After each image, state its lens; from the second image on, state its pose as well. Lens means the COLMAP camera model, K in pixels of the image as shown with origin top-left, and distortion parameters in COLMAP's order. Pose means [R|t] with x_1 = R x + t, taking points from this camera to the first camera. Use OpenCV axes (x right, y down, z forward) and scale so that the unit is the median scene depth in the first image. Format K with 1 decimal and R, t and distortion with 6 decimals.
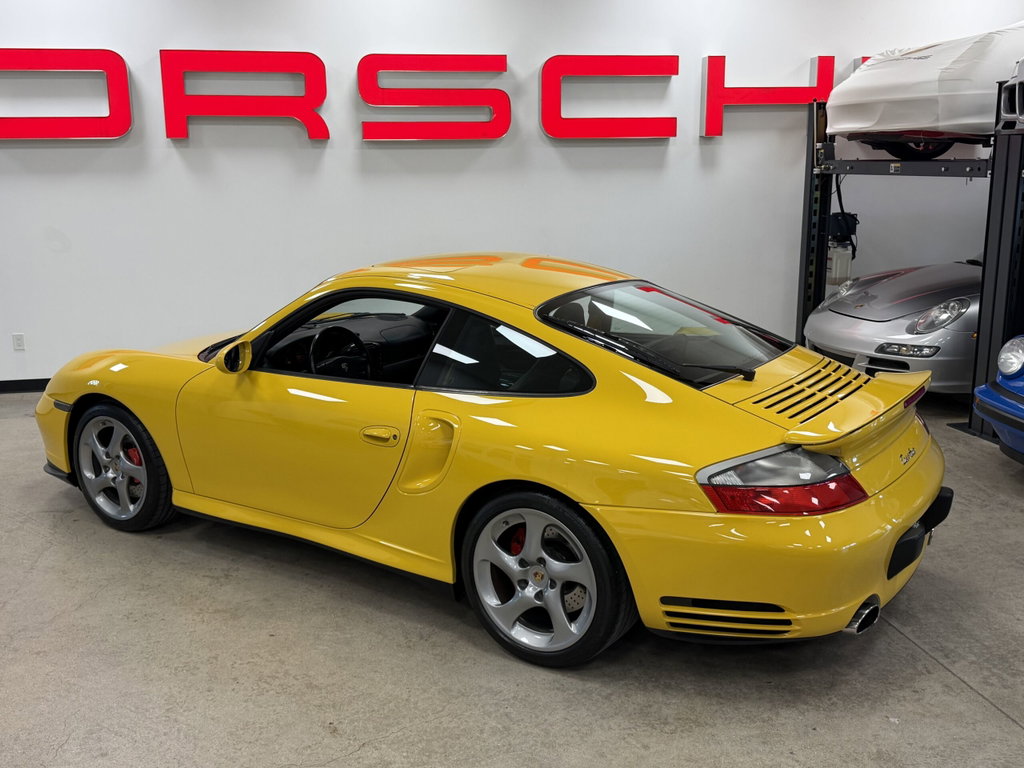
lens RADIAL K [[999.9, 0, 514.0], [0, 999.9, 378.7], [0, 0, 1]] dist [0.177263, -0.387822]
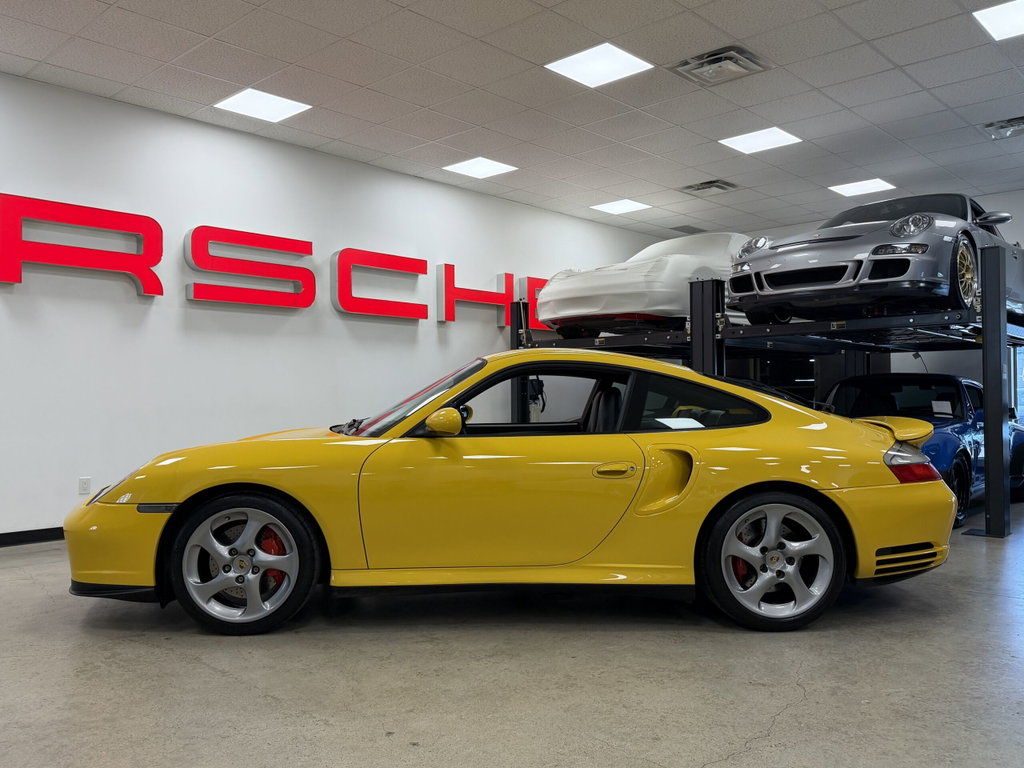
lens RADIAL K [[825.0, 0, 515.5], [0, 825.0, 376.7], [0, 0, 1]] dist [0.124649, -0.222359]
pose [[0.810794, 0.020601, 0.584969, -0.396587], [0.120935, 0.971922, -0.201849, 0.065300], [-0.572702, 0.234401, 0.785537, 0.129724]]
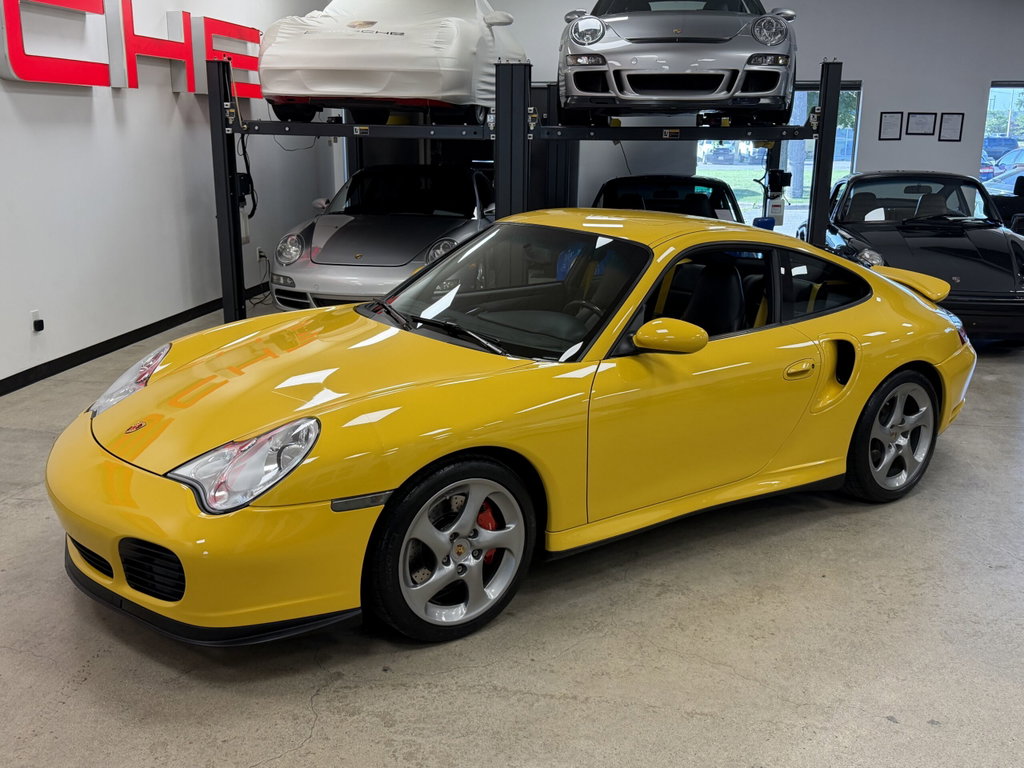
lens RADIAL K [[999.9, 0, 514.0], [0, 999.9, 378.7], [0, 0, 1]] dist [0.177263, -0.387822]
pose [[0.337556, -0.211813, 0.917165, -0.609585], [0.182337, 0.970613, 0.157049, -0.079305], [-0.923477, 0.114220, 0.366257, 0.432645]]
